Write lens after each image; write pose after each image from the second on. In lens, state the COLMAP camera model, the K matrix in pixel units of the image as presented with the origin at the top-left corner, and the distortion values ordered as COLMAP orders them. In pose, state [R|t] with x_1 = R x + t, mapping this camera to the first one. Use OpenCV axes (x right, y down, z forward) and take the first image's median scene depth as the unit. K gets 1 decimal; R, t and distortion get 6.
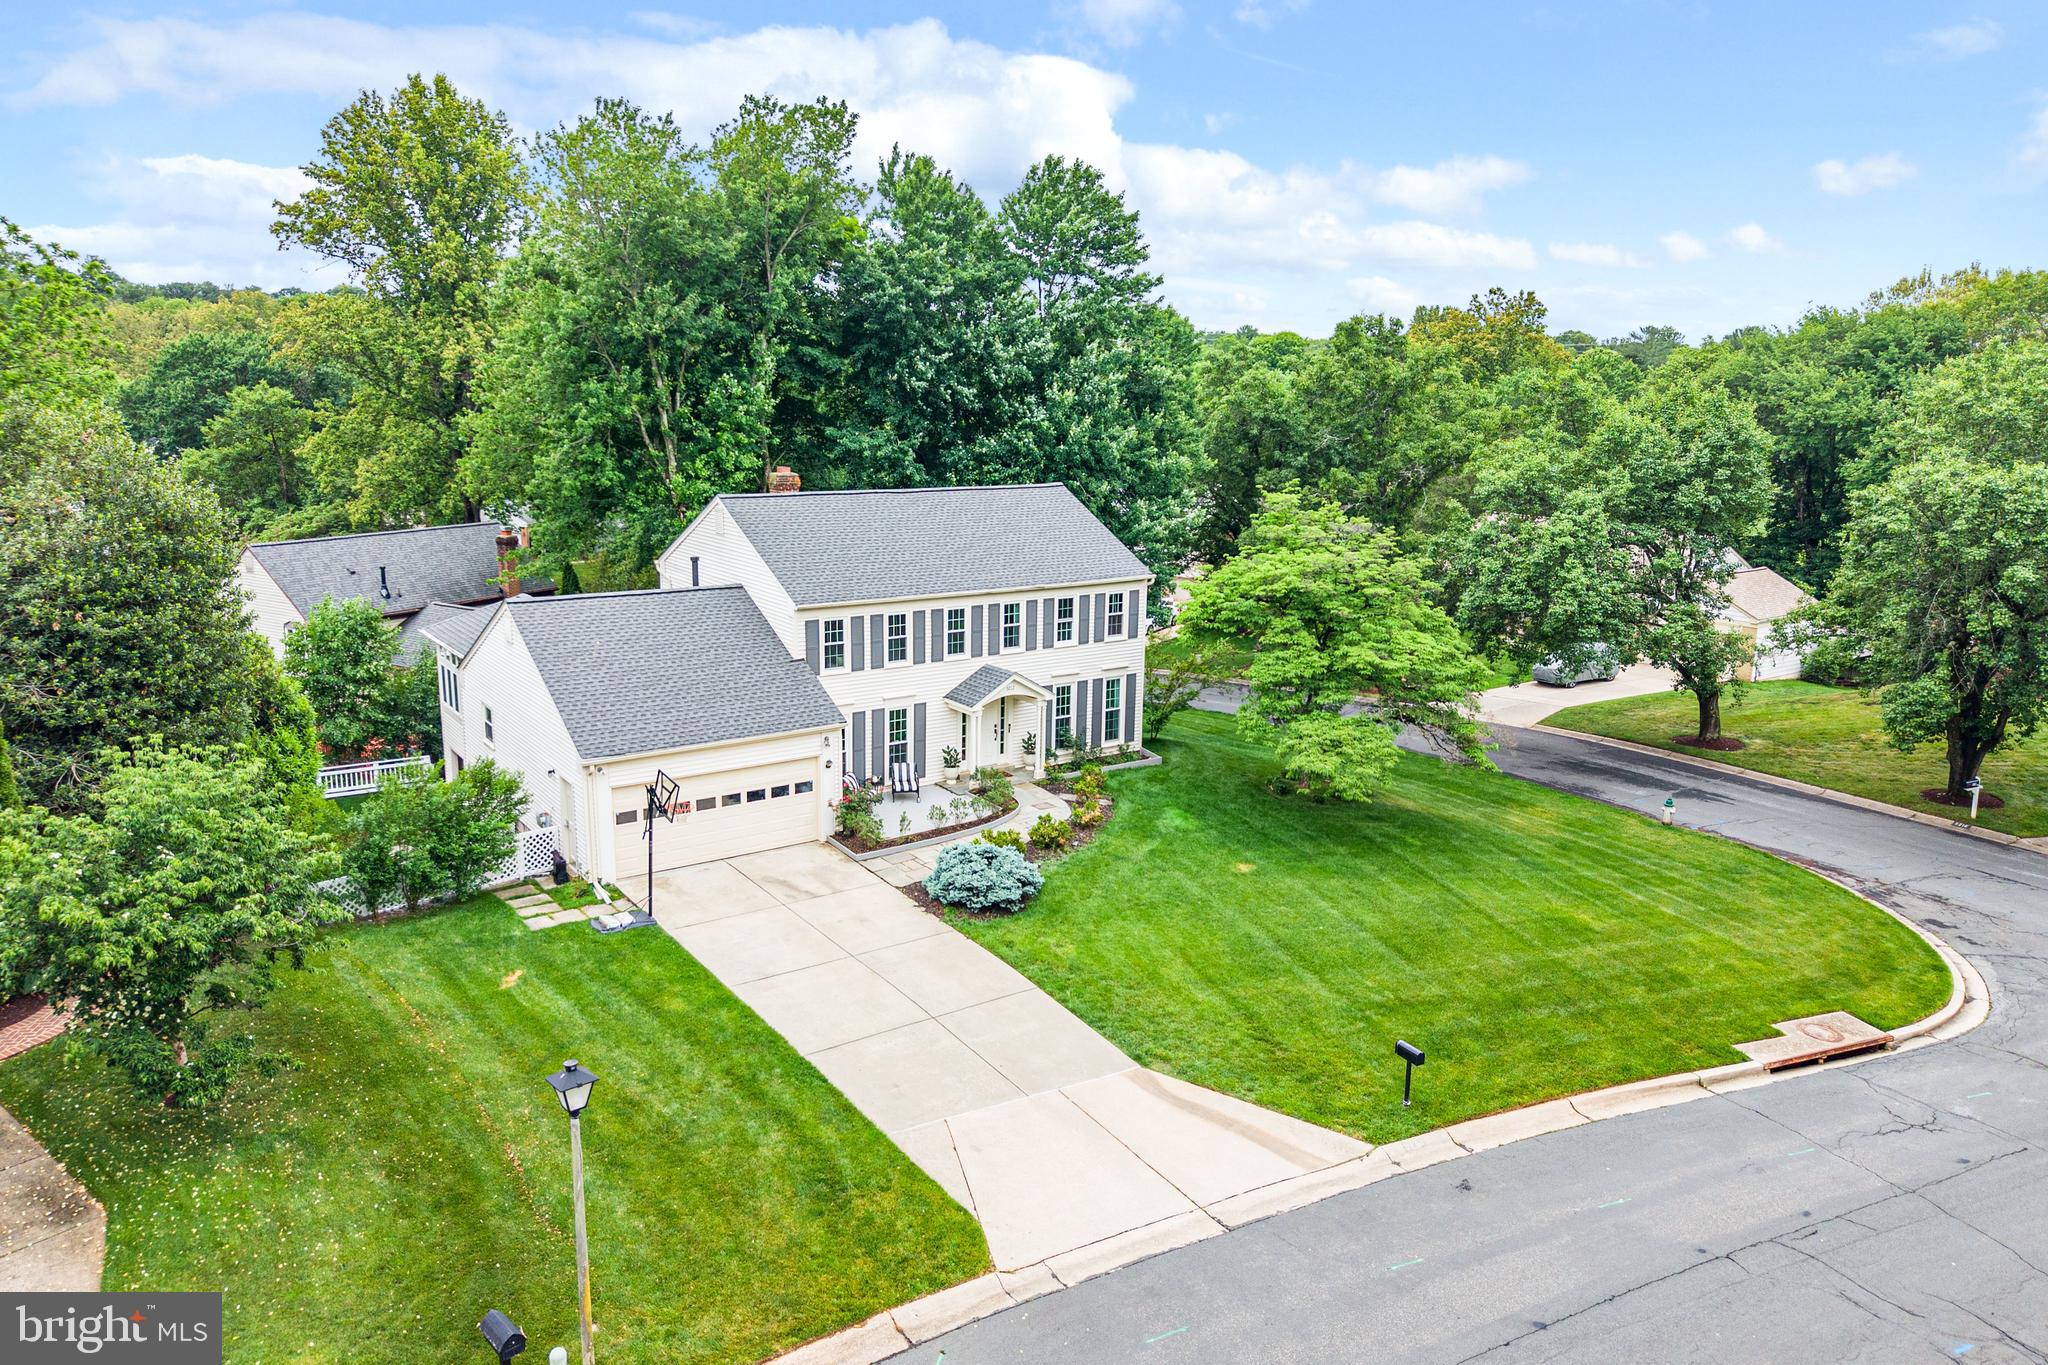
lens RADIAL K [[1354.0, 0, 1024.0], [0, 1354.0, 682.5], [0, 0, 1]] dist [0.061741, -0.056147]
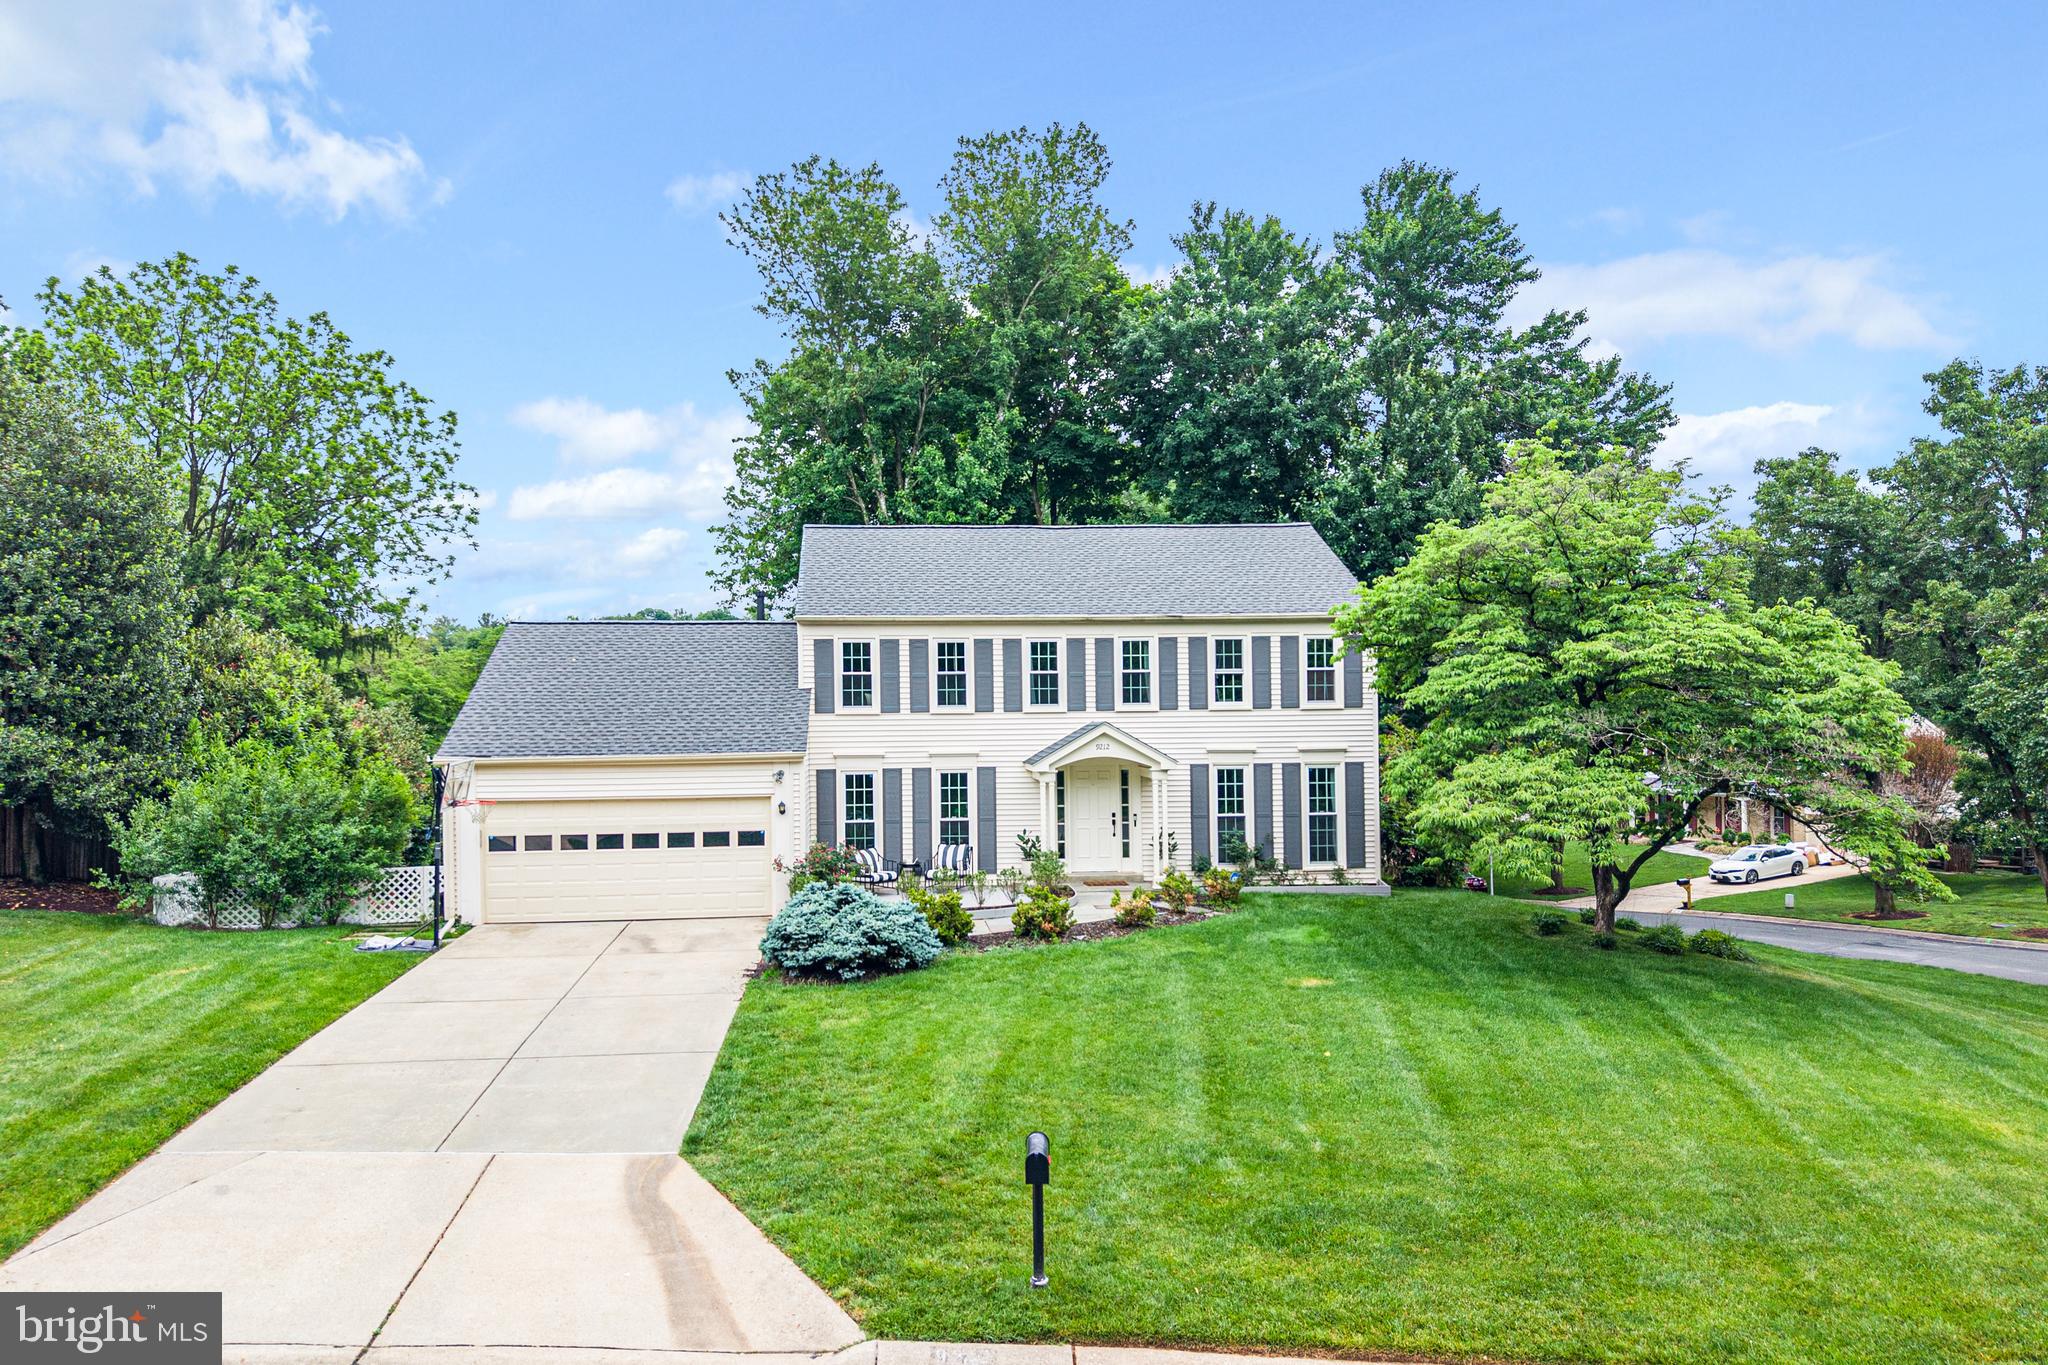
lens RADIAL K [[1443.1, 0, 971.4], [0, 1443.1, 678.7], [0, 0, 1]] dist [0.043186, -0.070307]
pose [[0.864255, -0.035144, -0.501824, 0.303691], [-0.083051, 0.973900, -0.211236, 0.131975], [0.496150, 0.224239, 0.838780, 0.330251]]
